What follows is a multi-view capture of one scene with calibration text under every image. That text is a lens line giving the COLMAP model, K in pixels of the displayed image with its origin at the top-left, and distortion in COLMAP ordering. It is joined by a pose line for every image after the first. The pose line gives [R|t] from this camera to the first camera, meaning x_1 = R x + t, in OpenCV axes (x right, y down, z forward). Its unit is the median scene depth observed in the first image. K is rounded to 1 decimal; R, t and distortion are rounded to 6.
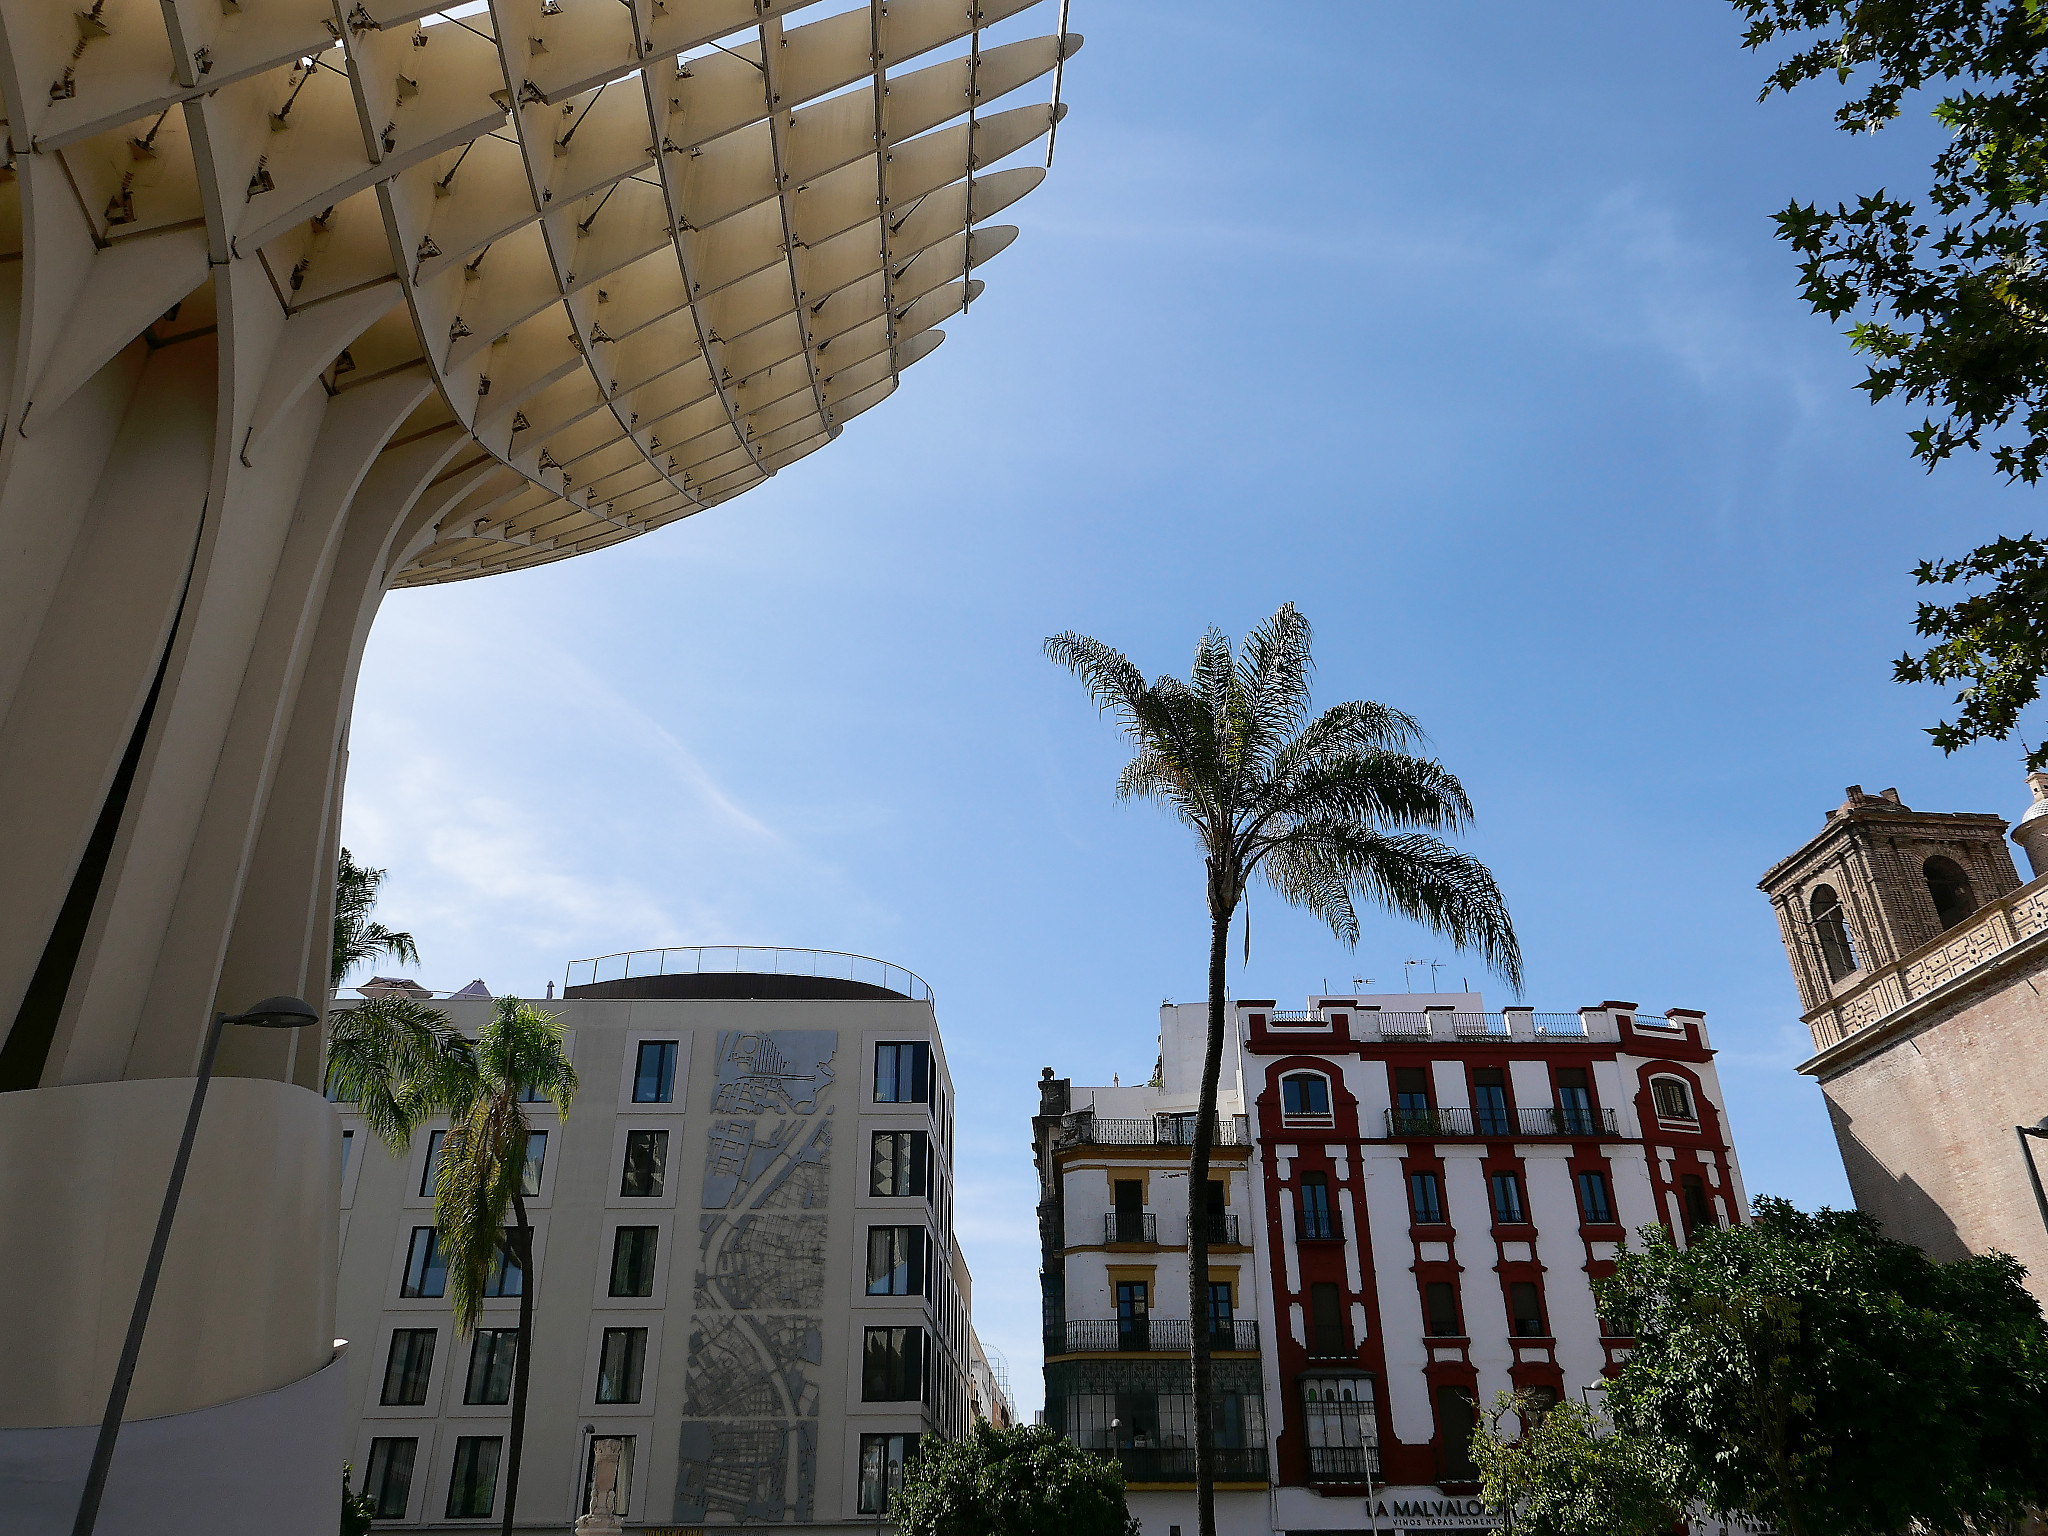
lens RADIAL K [[1530.8, 0, 1010.9], [0, 1530.8, 720.6], [0, 0, 1]] dist [-0.003511, 0.017130]
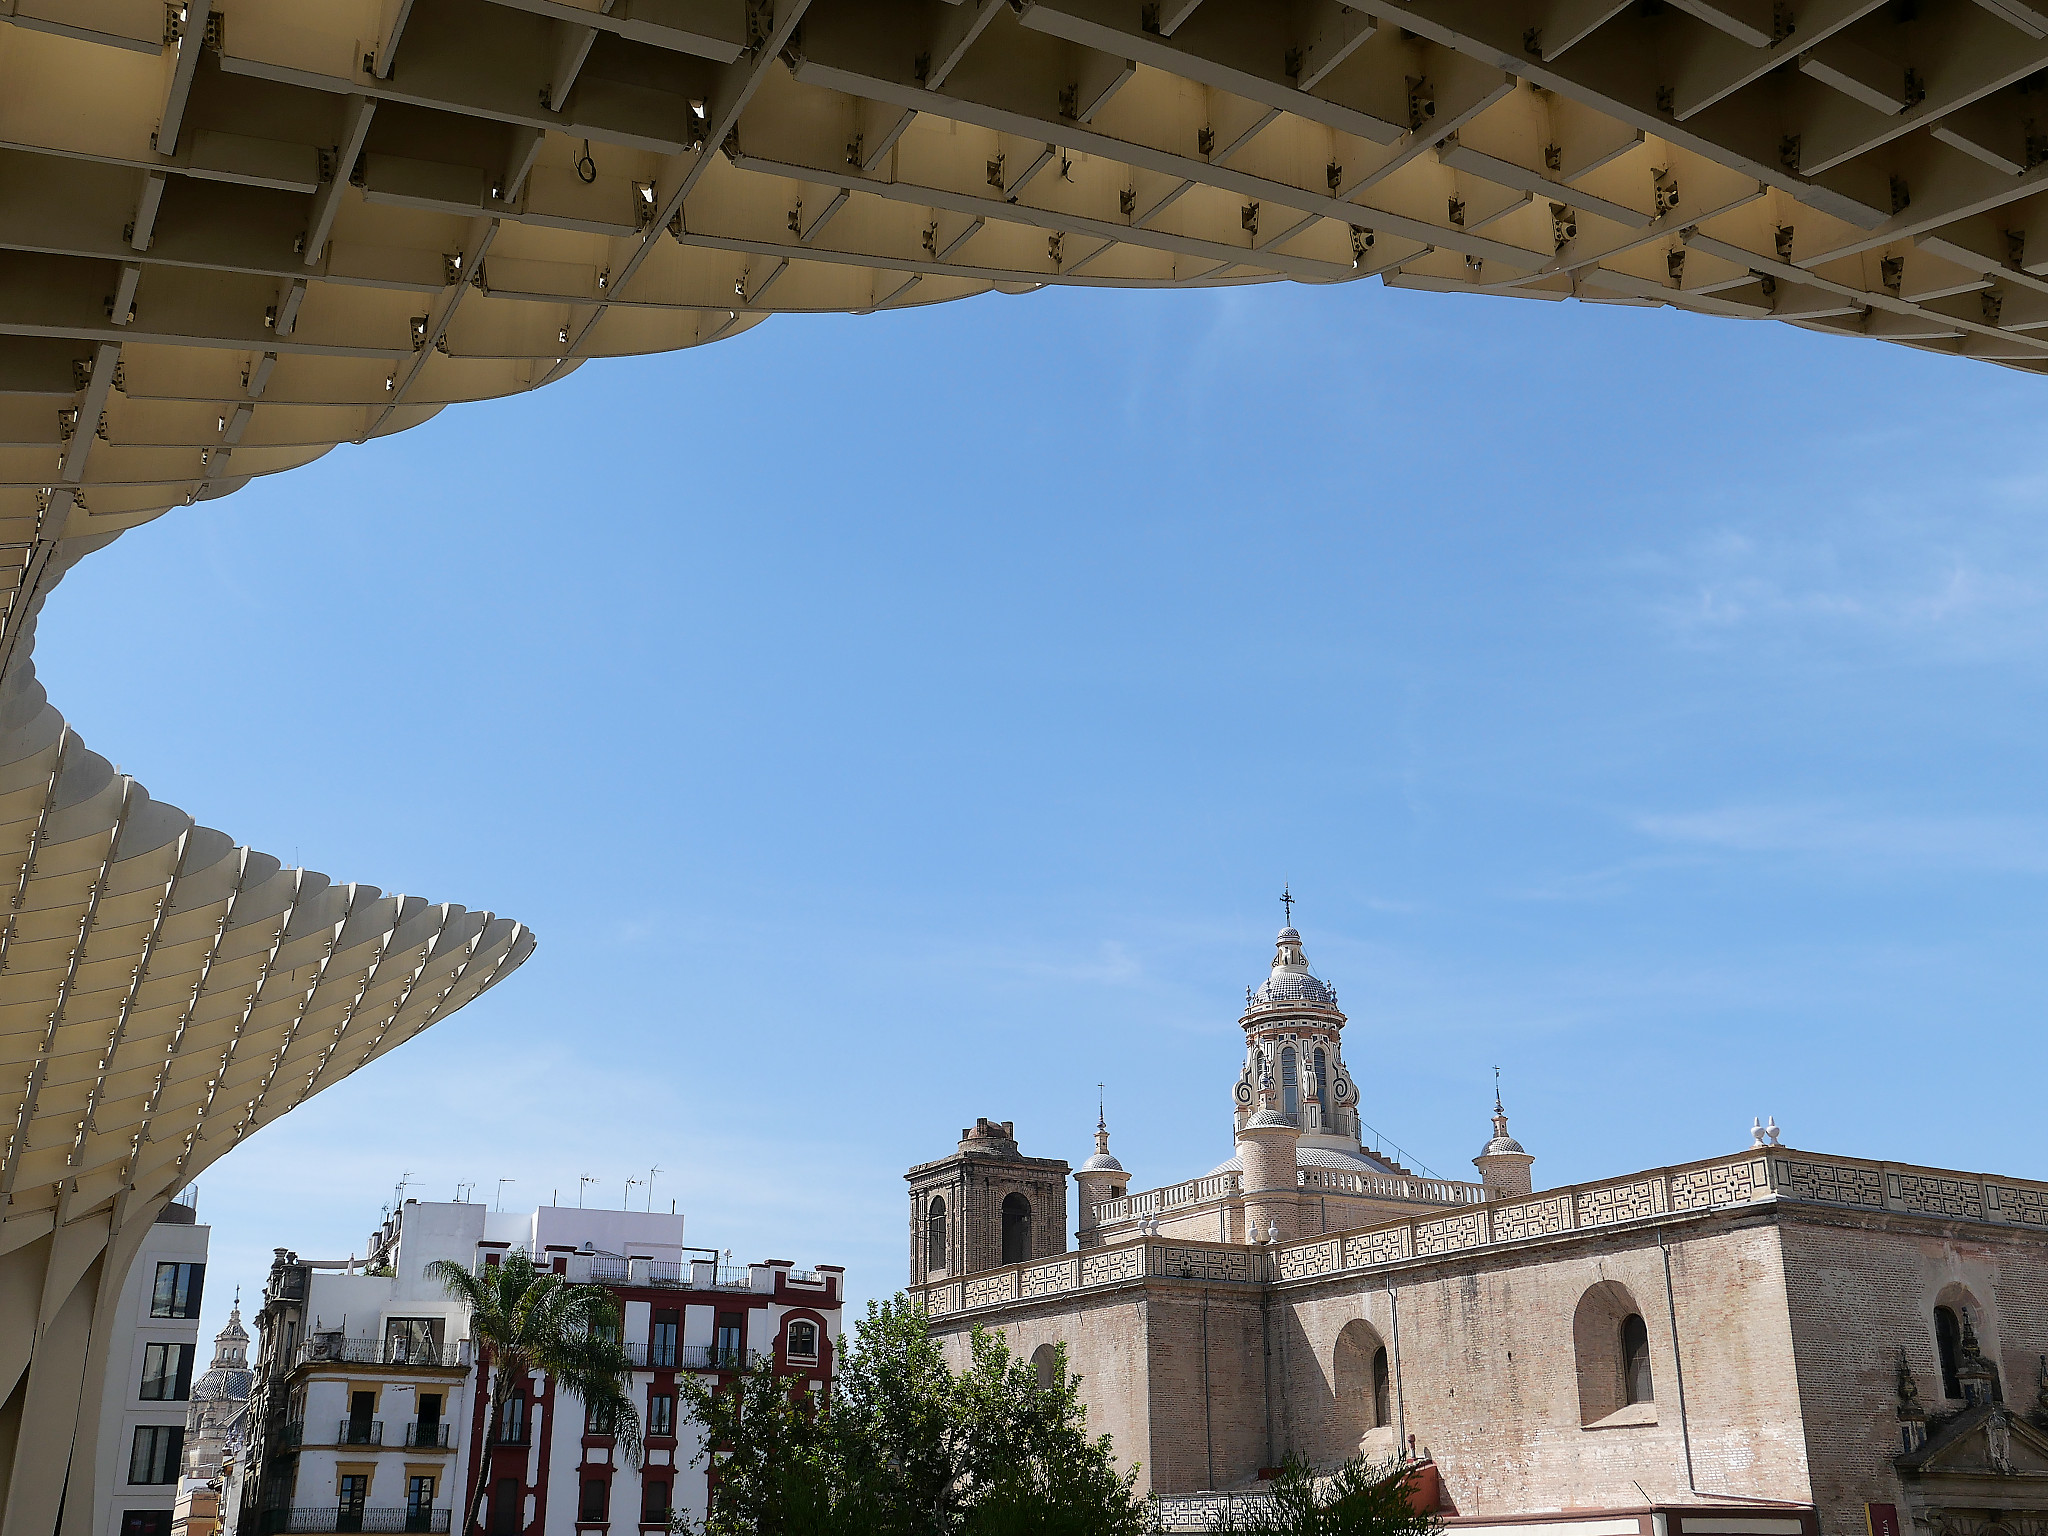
lens RADIAL K [[2277.8, 0, 1008.9], [0, 2277.8, 755.9], [0, 0, 1]] dist [0.047232, 0.000000]
pose [[0.914293, 0.145519, 0.378012, -0.223095], [-0.208379, 0.969251, 0.130881, -0.549652], [-0.347343, -0.198434, 0.916503, -0.776636]]
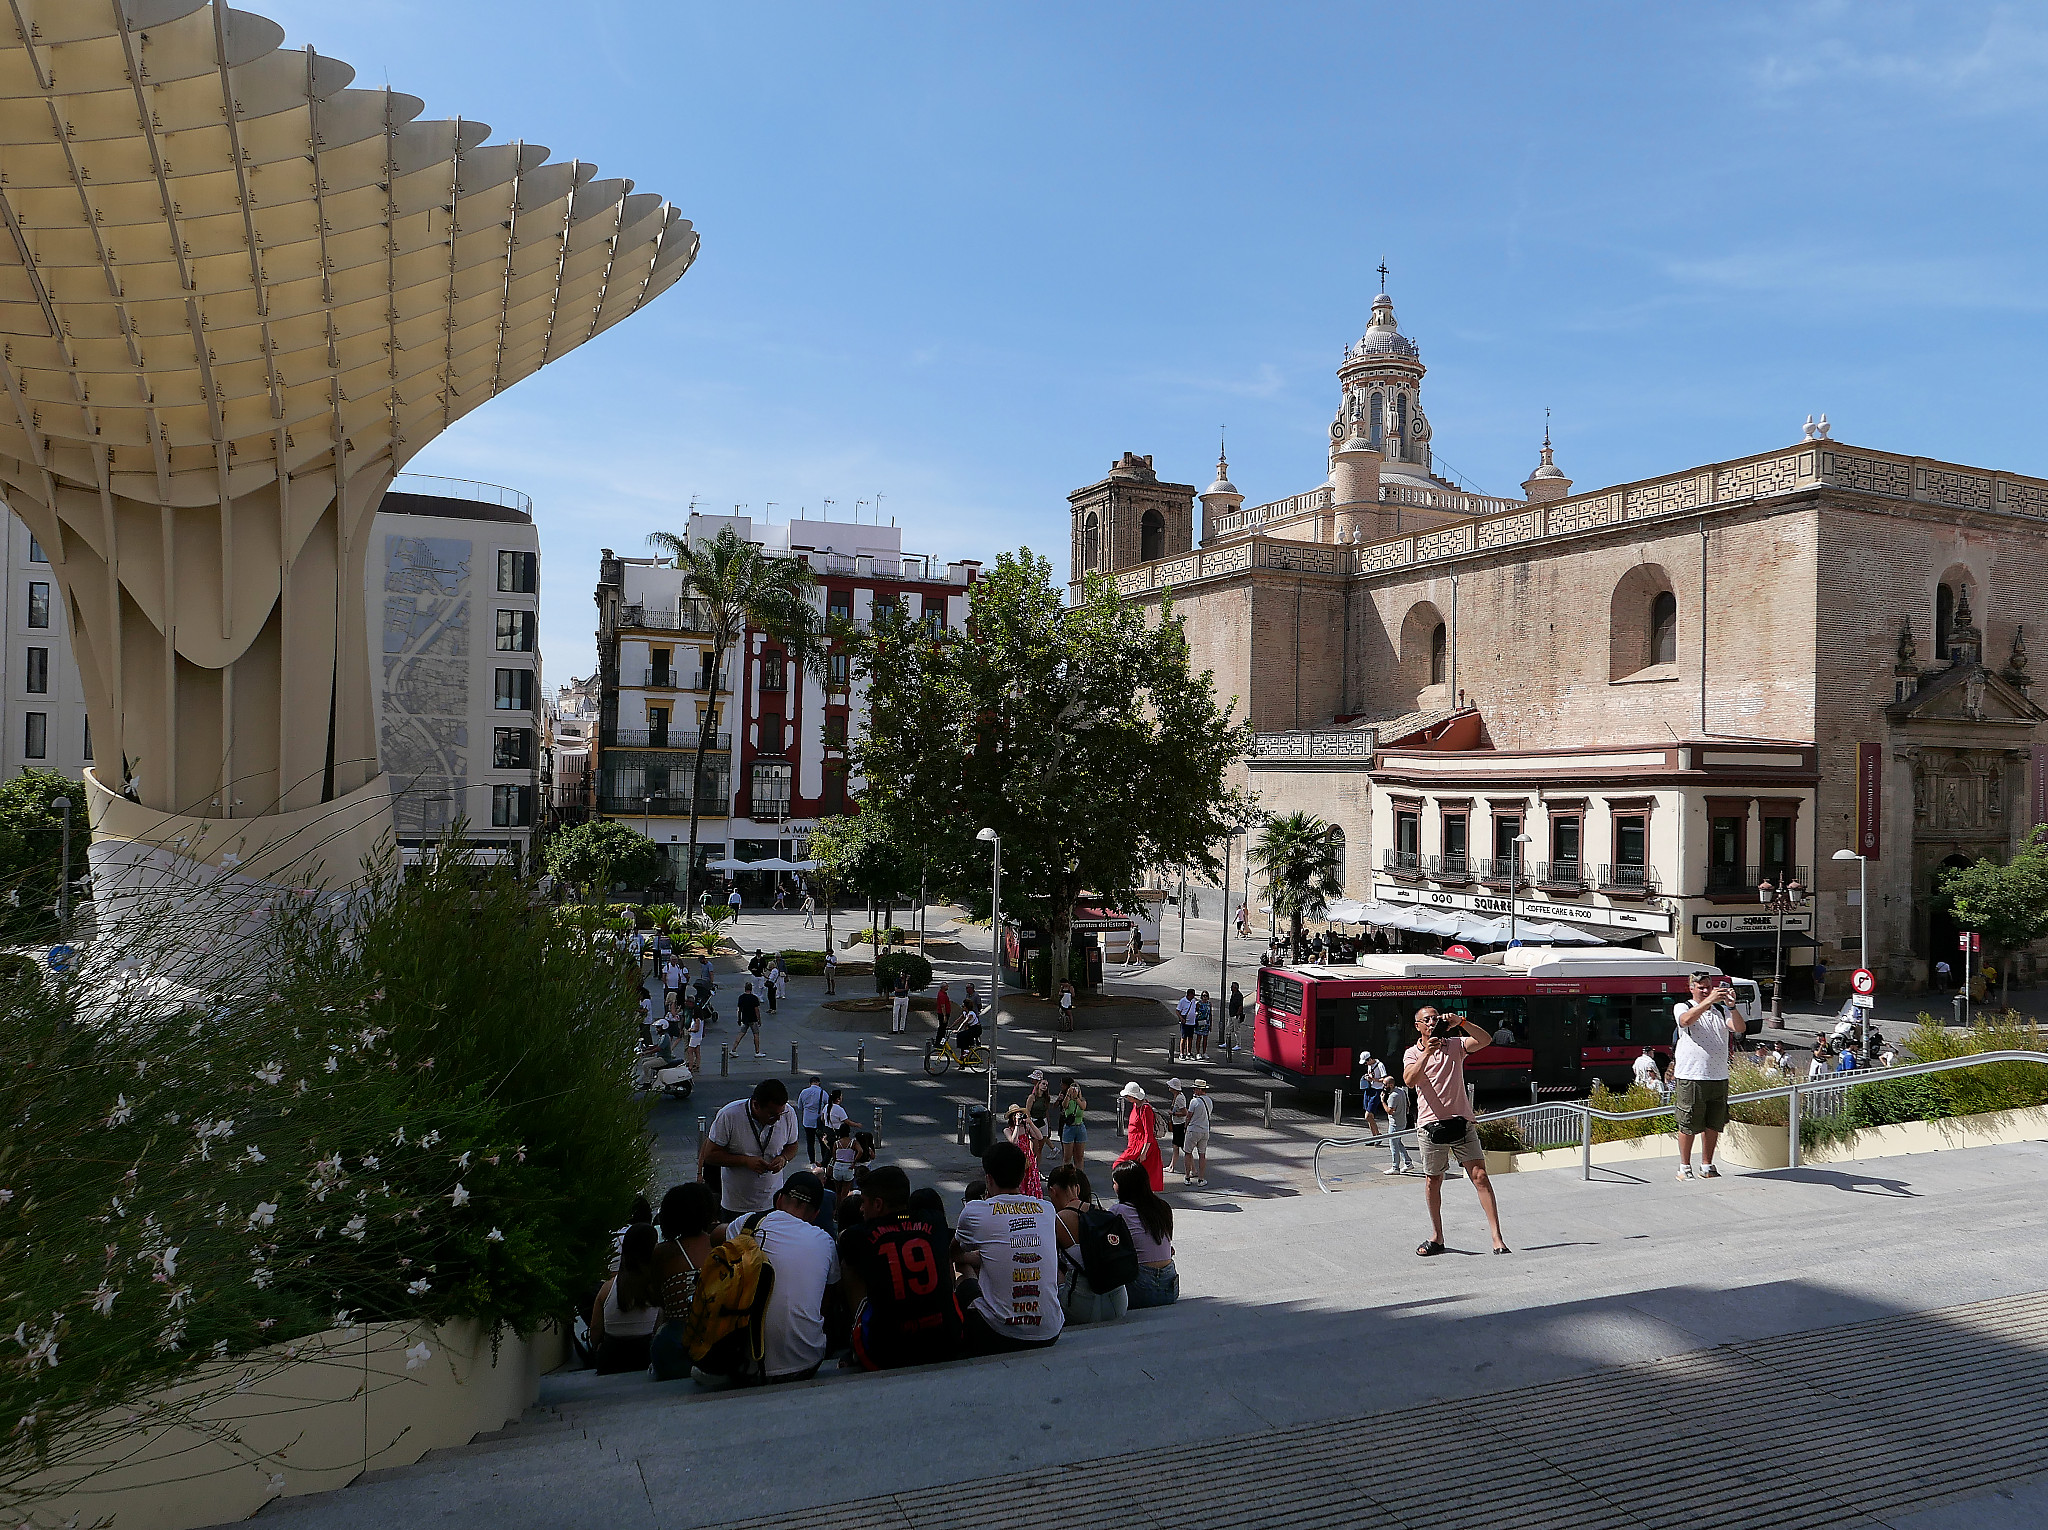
lens RADIAL K [[1530.8, 0, 1037.2], [0, 1530.8, 775.2], [0, 0, 1]] dist [-0.003511, 0.017130]
pose [[0.943381, 0.031935, 0.330171, -0.082488], [-0.189693, 0.868477, 0.458000, -0.418334], [-0.272120, -0.494699, 0.825362, -0.544730]]
